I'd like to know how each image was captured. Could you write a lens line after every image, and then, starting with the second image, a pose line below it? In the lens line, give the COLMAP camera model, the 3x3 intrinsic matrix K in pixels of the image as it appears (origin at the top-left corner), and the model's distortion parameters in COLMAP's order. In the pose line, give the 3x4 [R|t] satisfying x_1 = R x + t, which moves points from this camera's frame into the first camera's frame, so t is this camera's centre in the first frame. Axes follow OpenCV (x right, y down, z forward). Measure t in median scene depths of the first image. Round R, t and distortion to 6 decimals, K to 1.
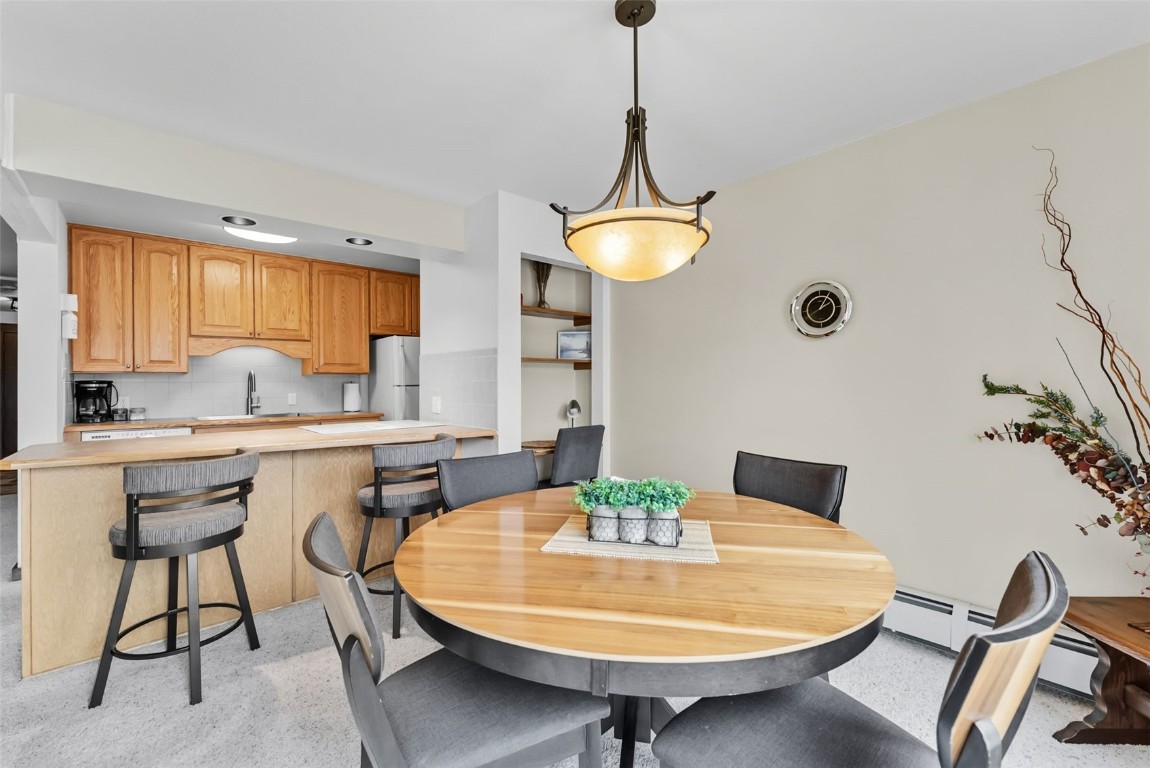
lens RADIAL K [[471.3, 0, 569.3], [0, 471.3, 376.9], [0, 0, 1]] dist [0.000502, -0.000372]
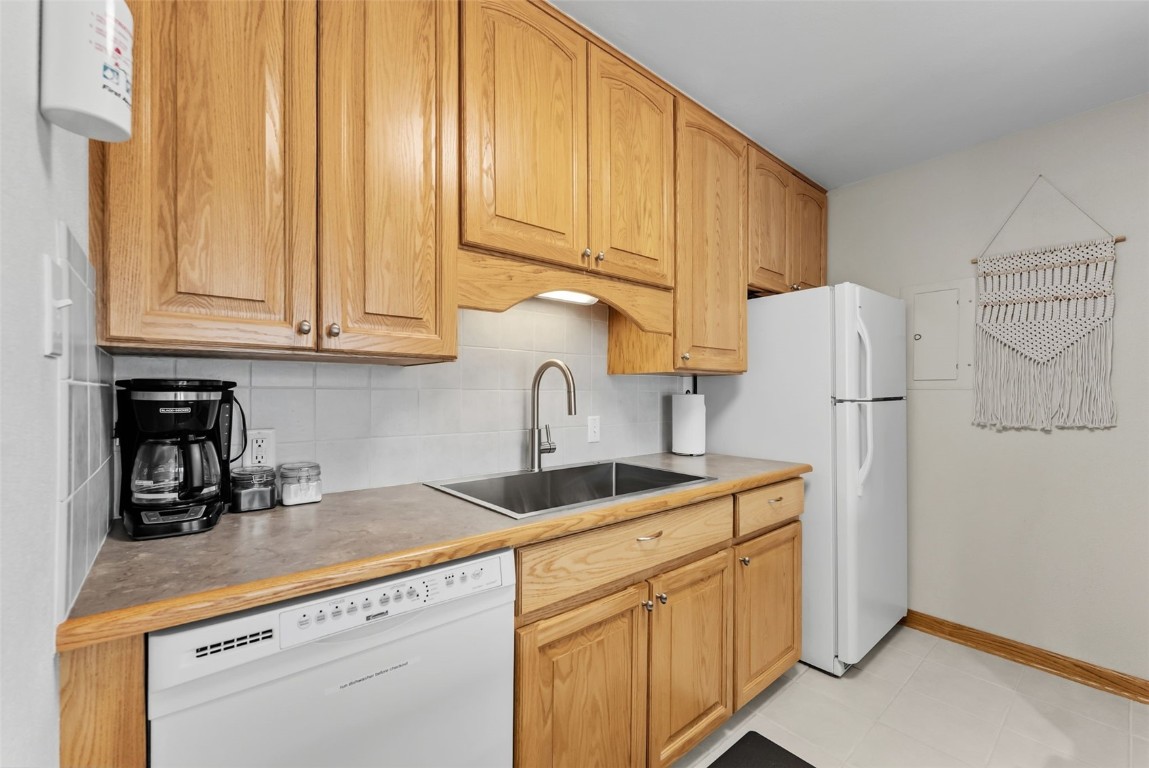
lens RADIAL K [[470.9, 0, 579.7], [0, 470.9, 389.6], [0, 0, 1]] dist [0.000502, -0.000372]
pose [[0.999515, 0.006349, -0.030489, -0.744010], [-0.006225, 0.999972, 0.004168, 0.010911], [0.030515, -0.003976, 0.999526, 0.708402]]
